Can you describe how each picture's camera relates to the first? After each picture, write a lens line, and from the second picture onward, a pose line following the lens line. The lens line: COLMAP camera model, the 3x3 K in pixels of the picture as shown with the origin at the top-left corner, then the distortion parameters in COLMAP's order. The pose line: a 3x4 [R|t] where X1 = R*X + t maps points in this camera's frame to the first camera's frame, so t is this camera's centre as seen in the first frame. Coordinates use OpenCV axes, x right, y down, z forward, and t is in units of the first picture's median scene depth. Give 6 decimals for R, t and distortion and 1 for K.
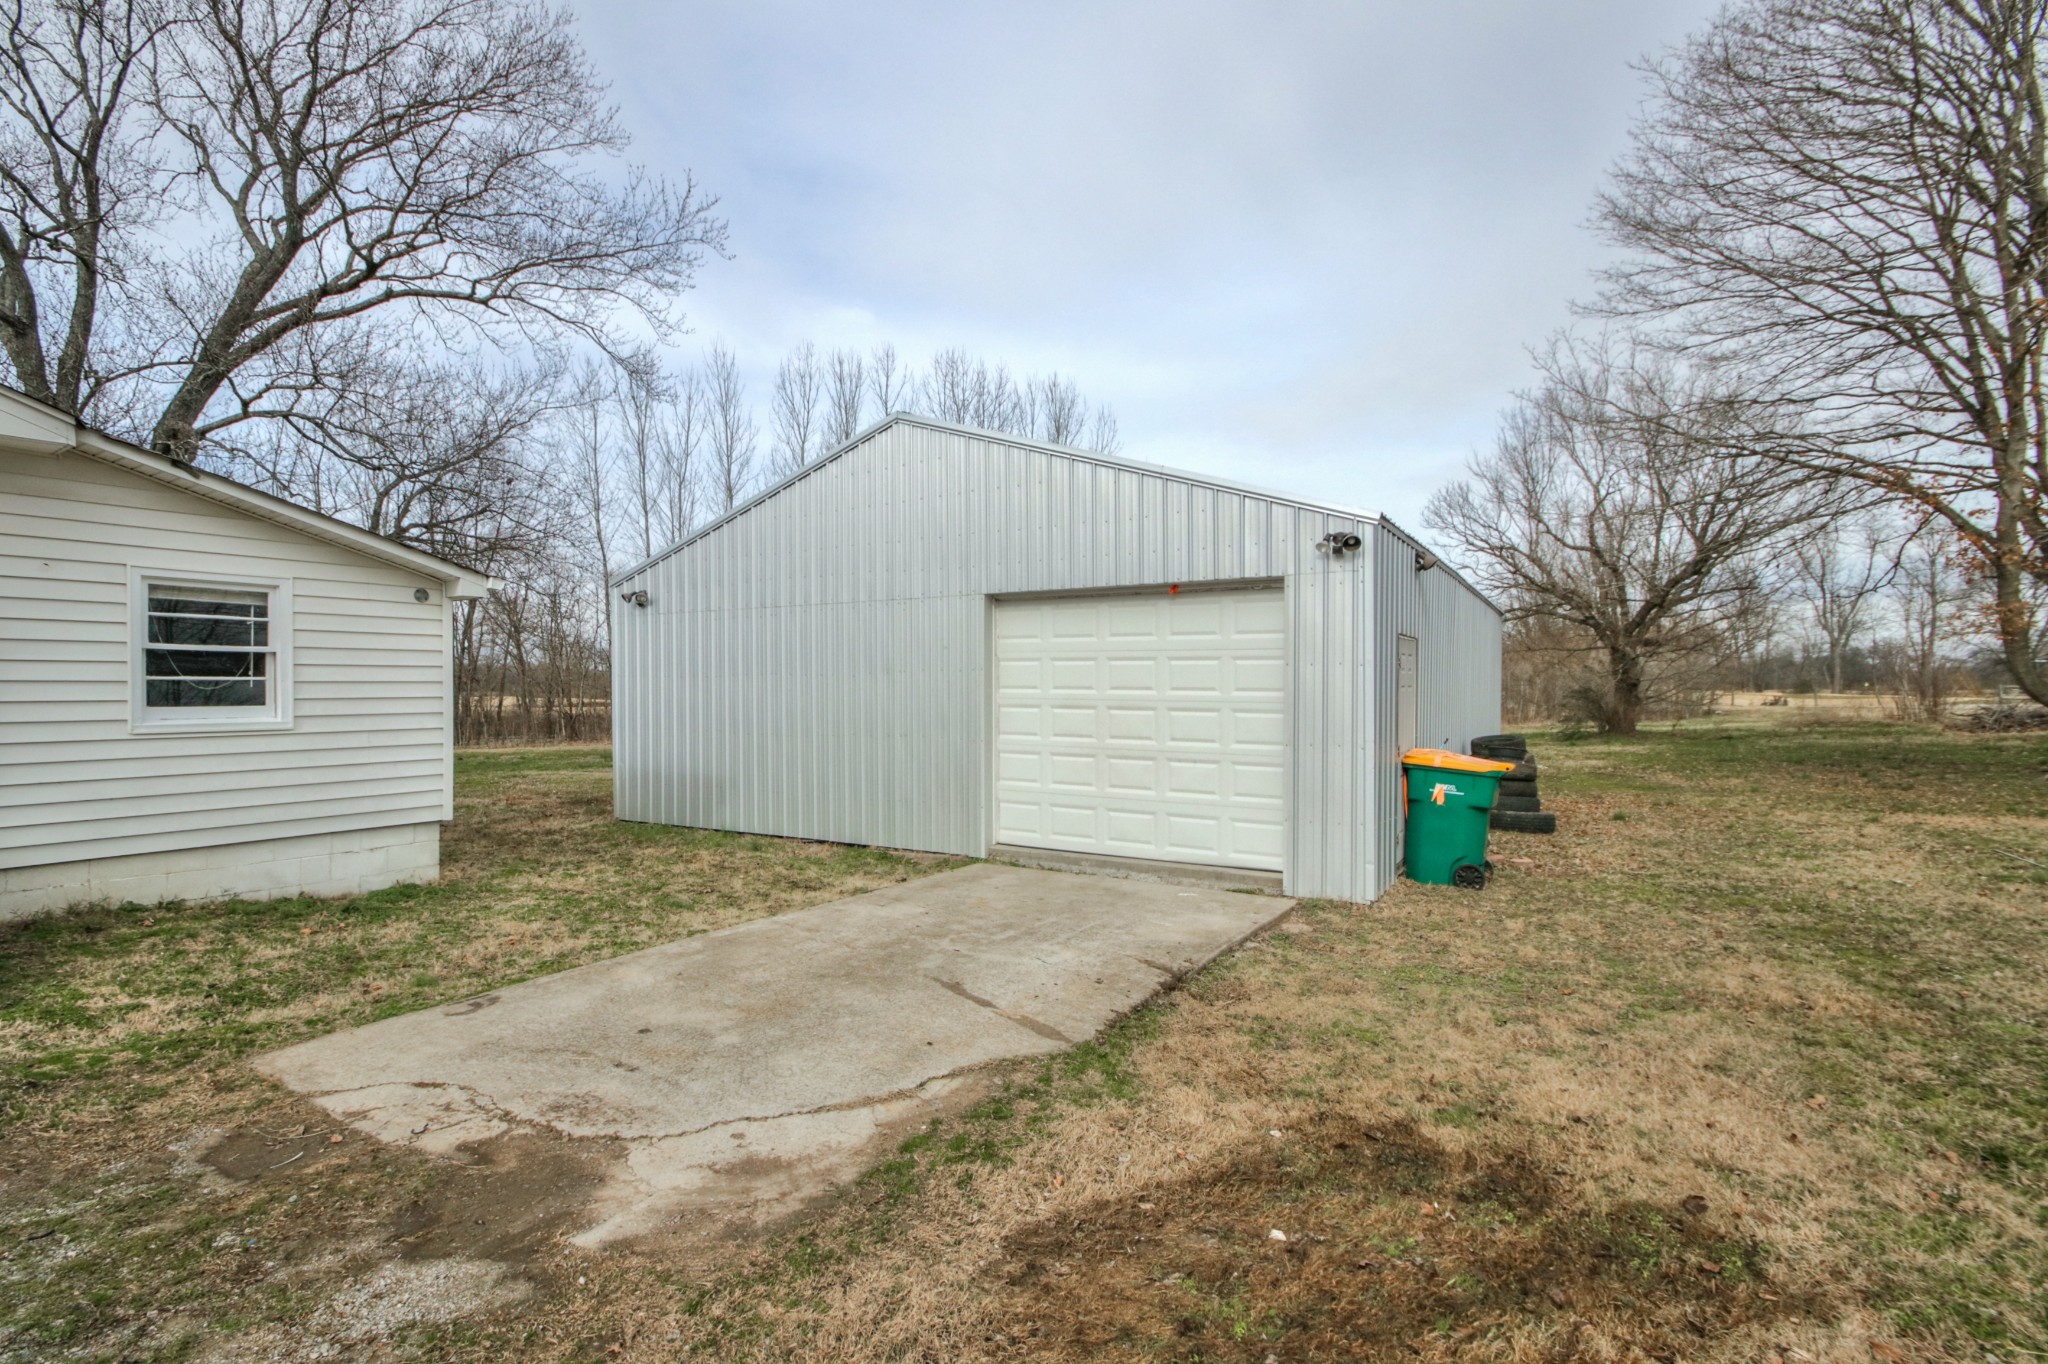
lens RADIAL K [[980.0, 0, 1007.8], [0, 980.0, 717.1], [0, 0, 1]] dist [-0.000949, -0.001149]
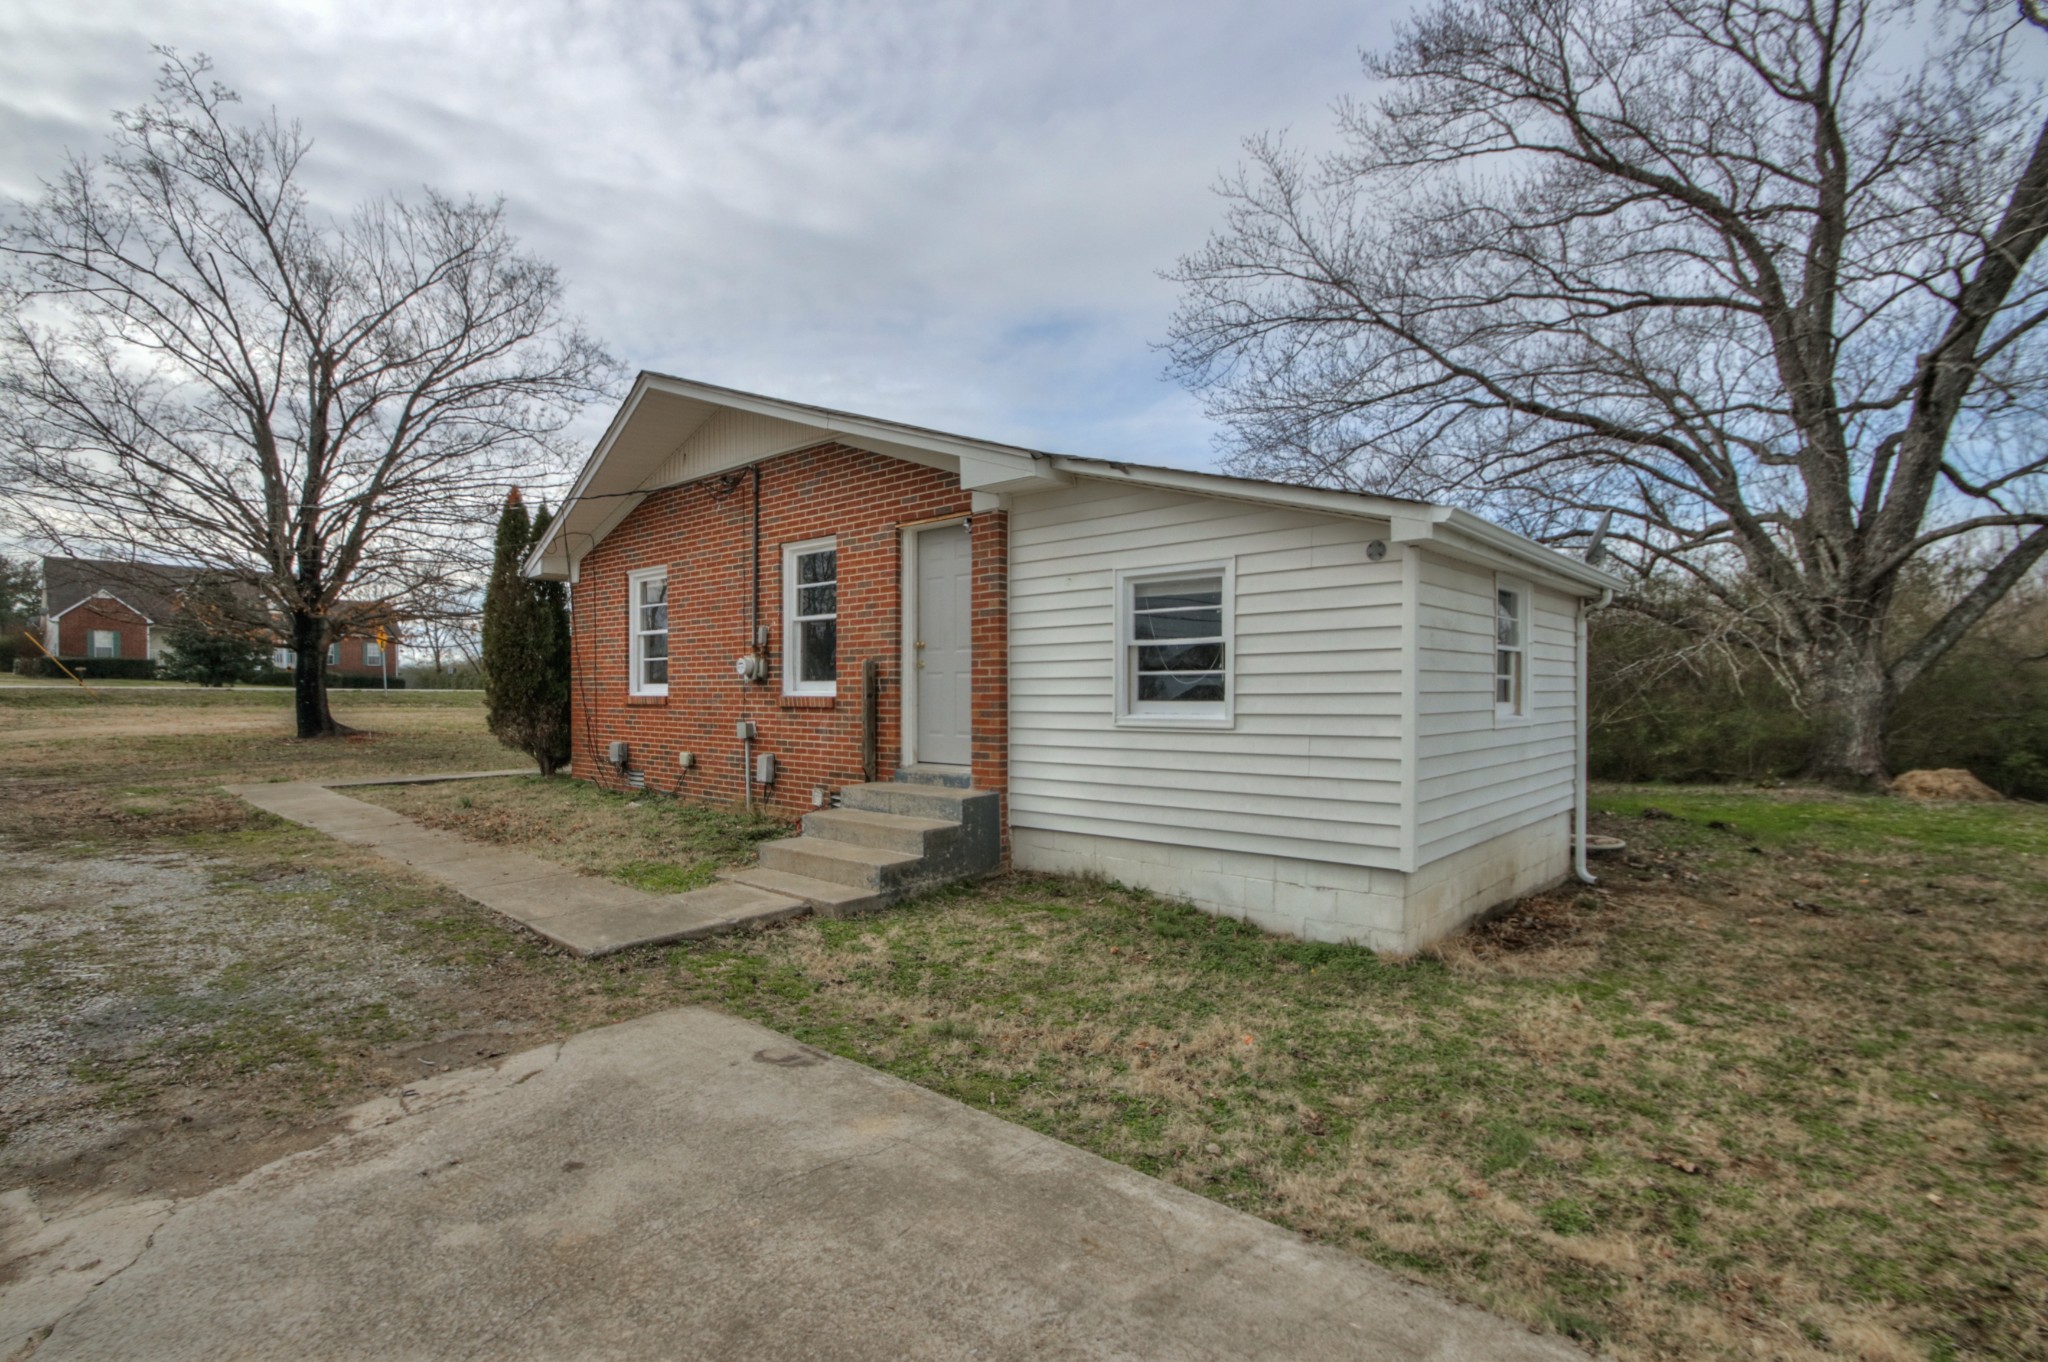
lens RADIAL K [[980.0, 0, 1007.8], [0, 980.0, 716.1], [0, 0, 1]] dist [-0.000949, -0.001149]
pose [[-0.178447, 0.024515, -0.983644, 0.191194], [-0.024279, 0.999275, 0.029309, -0.022113], [0.983650, 0.029112, -0.177723, 1.067241]]
